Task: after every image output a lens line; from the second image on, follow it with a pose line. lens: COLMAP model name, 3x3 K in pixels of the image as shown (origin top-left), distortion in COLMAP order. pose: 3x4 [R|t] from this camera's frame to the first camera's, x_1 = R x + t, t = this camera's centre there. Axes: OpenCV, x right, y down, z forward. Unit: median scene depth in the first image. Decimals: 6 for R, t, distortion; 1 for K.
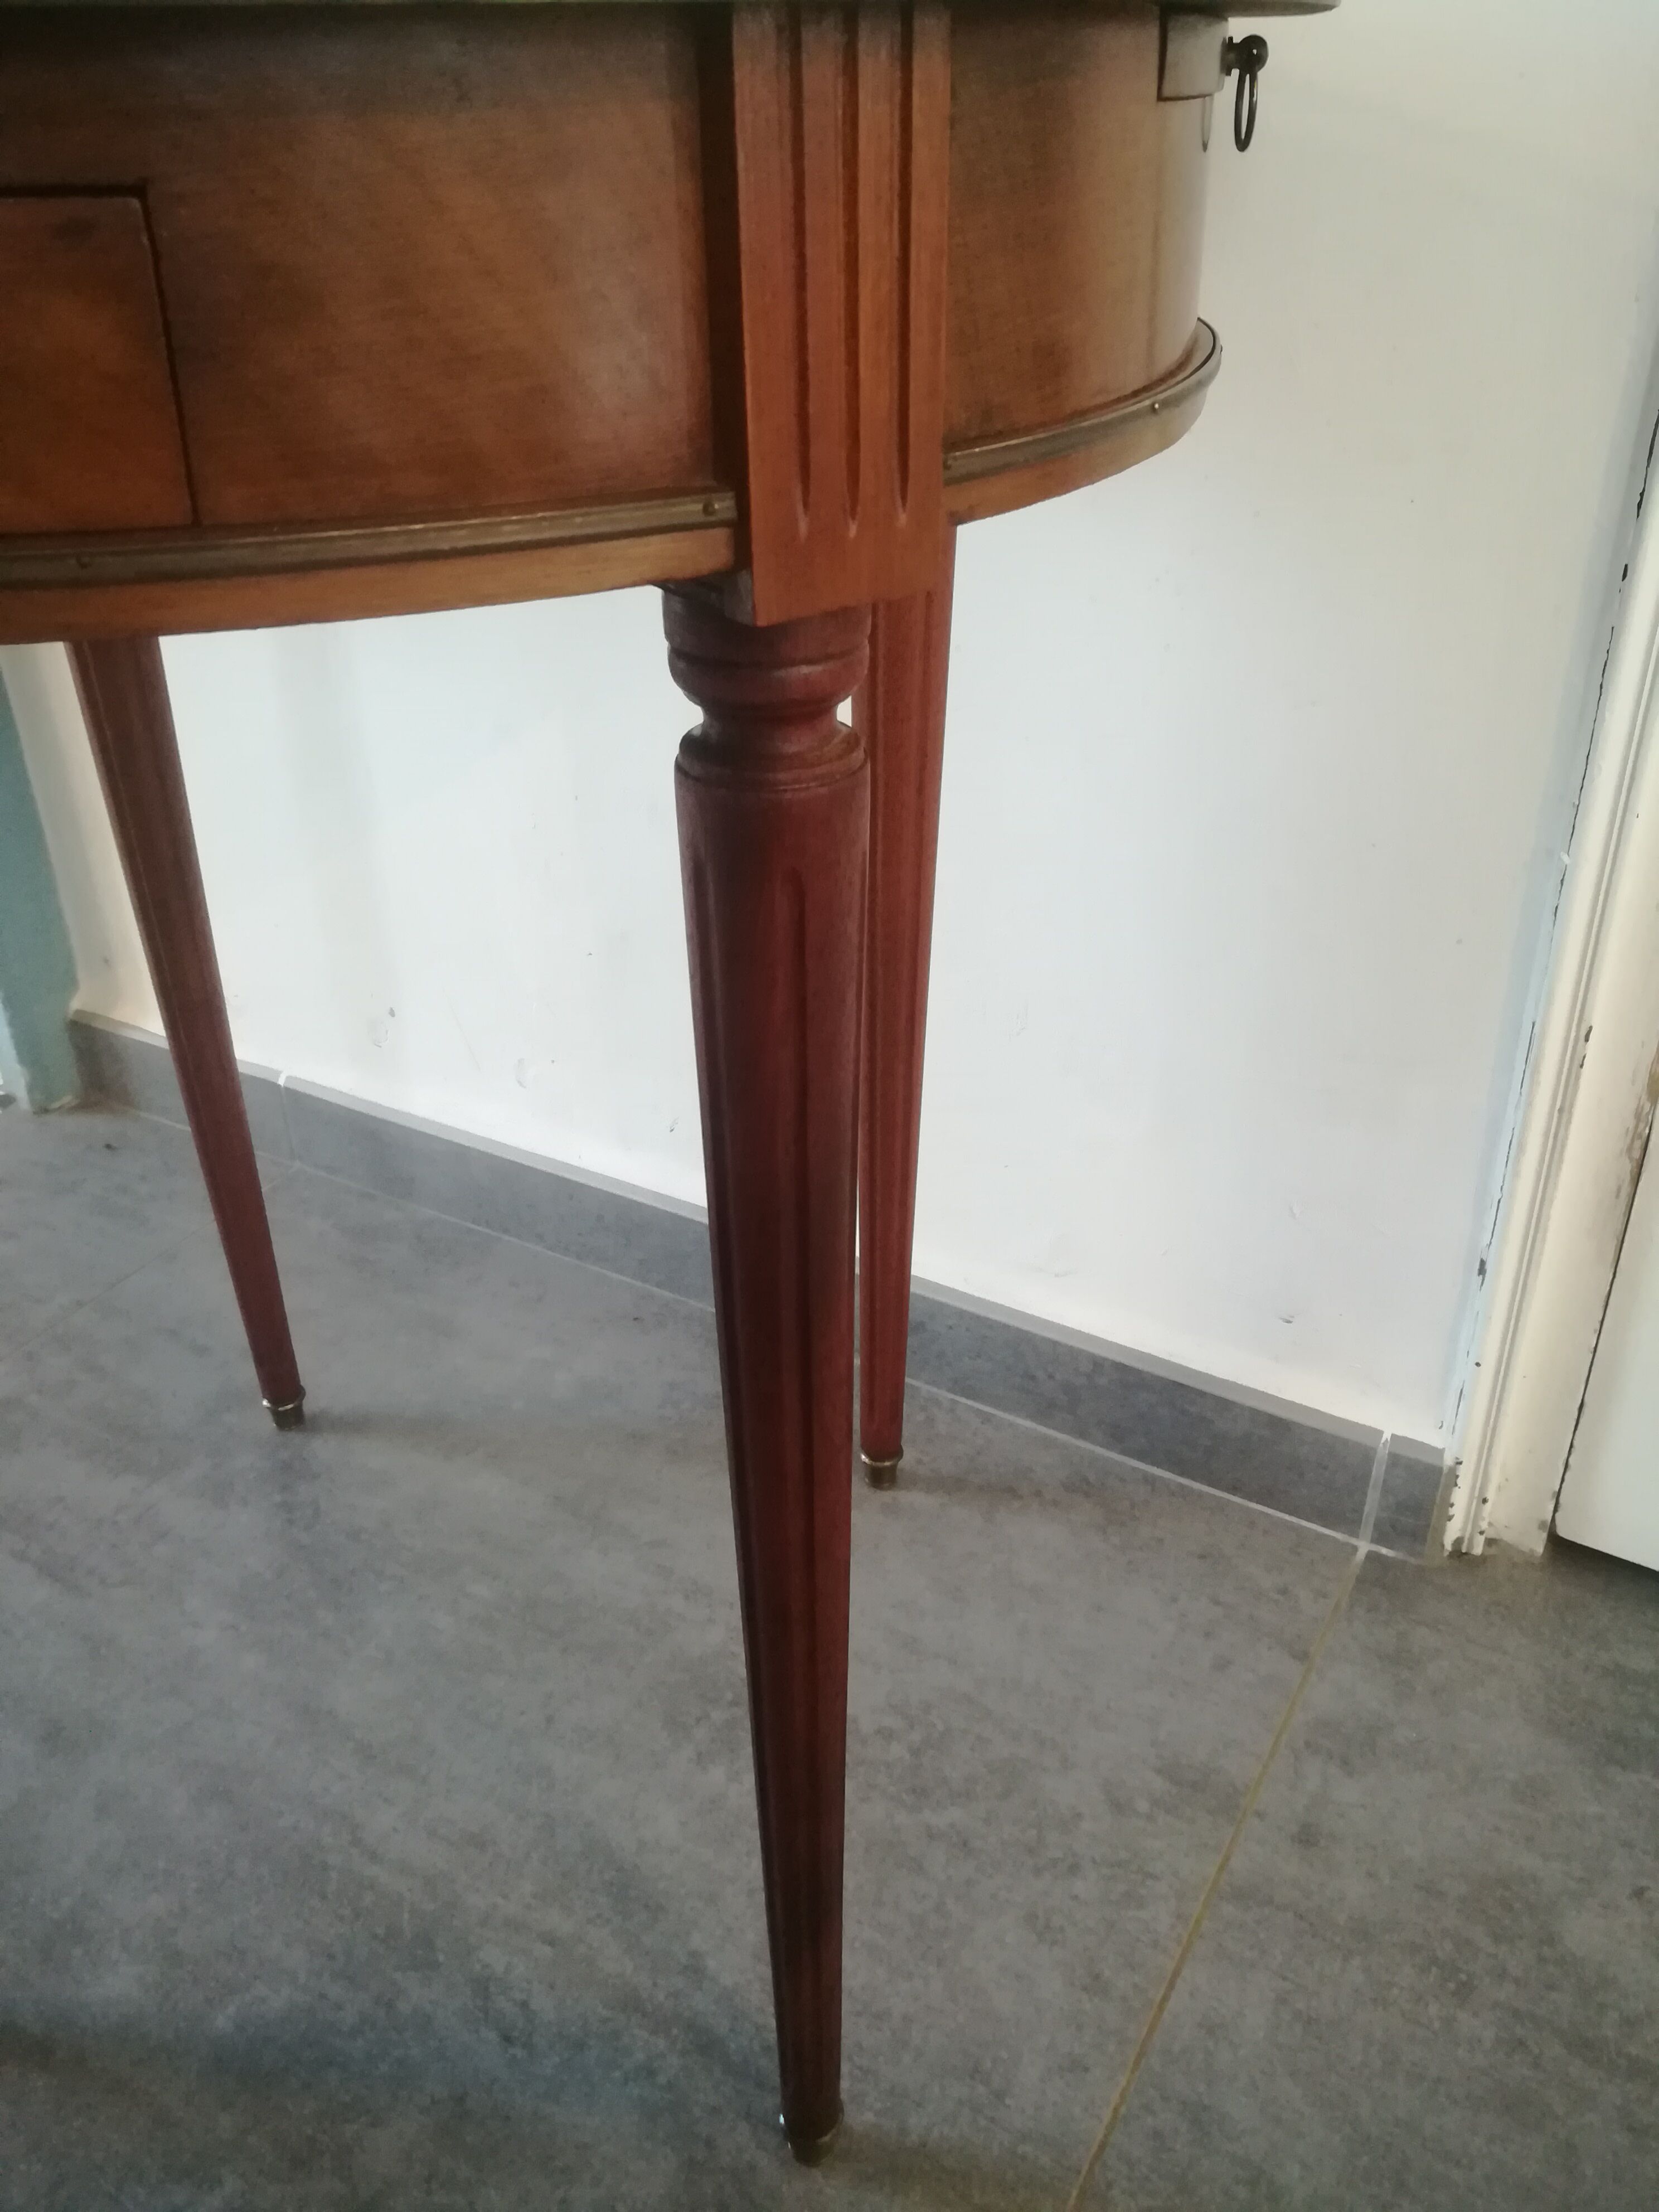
lens RADIAL K [[1742.8, 0, 829.5], [0, 1742.8, 1106.0], [0, 0, 1]] dist [-0.001654, -0.004563]
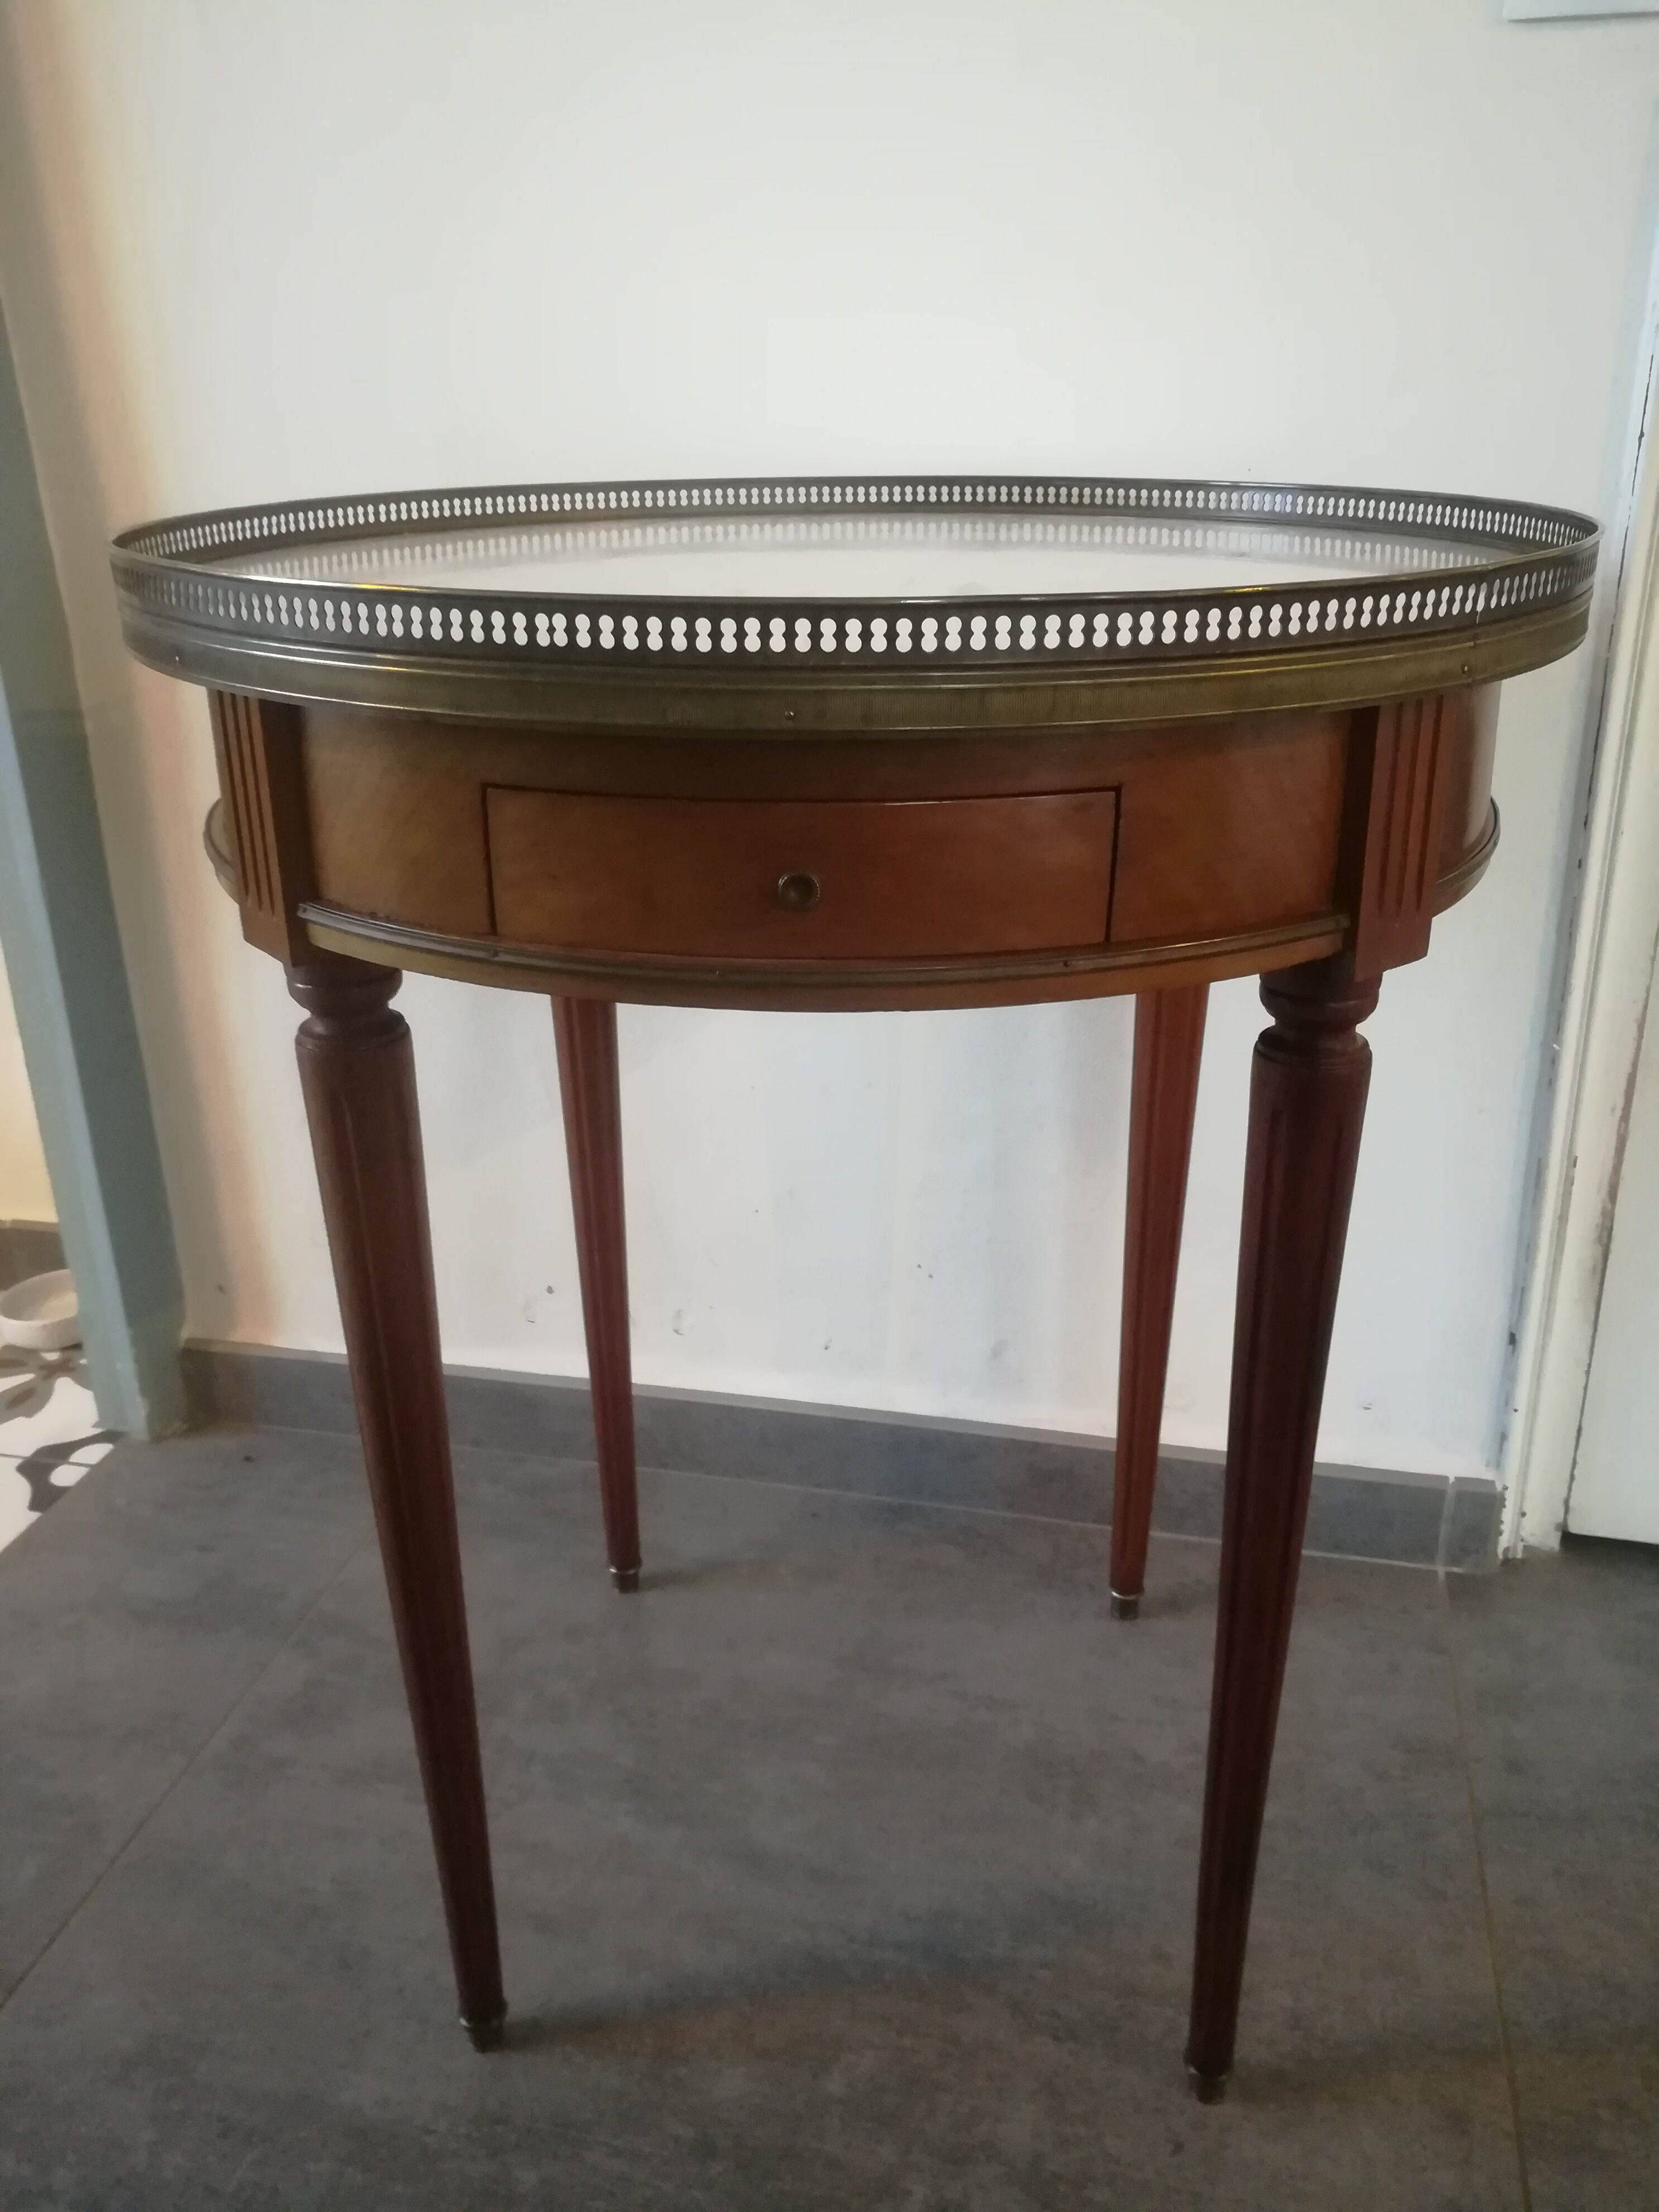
lens RADIAL K [[1787.5, 0, 829.5], [0, 1787.5, 1106.0], [0, 0, 1]] dist [0.005767, 0.004707]
pose [[0.955281, -0.117548, 0.271332, -0.486933], [0.154473, 0.980811, -0.118944, -0.004742], [-0.252144, 0.155538, 0.955108, -0.253698]]
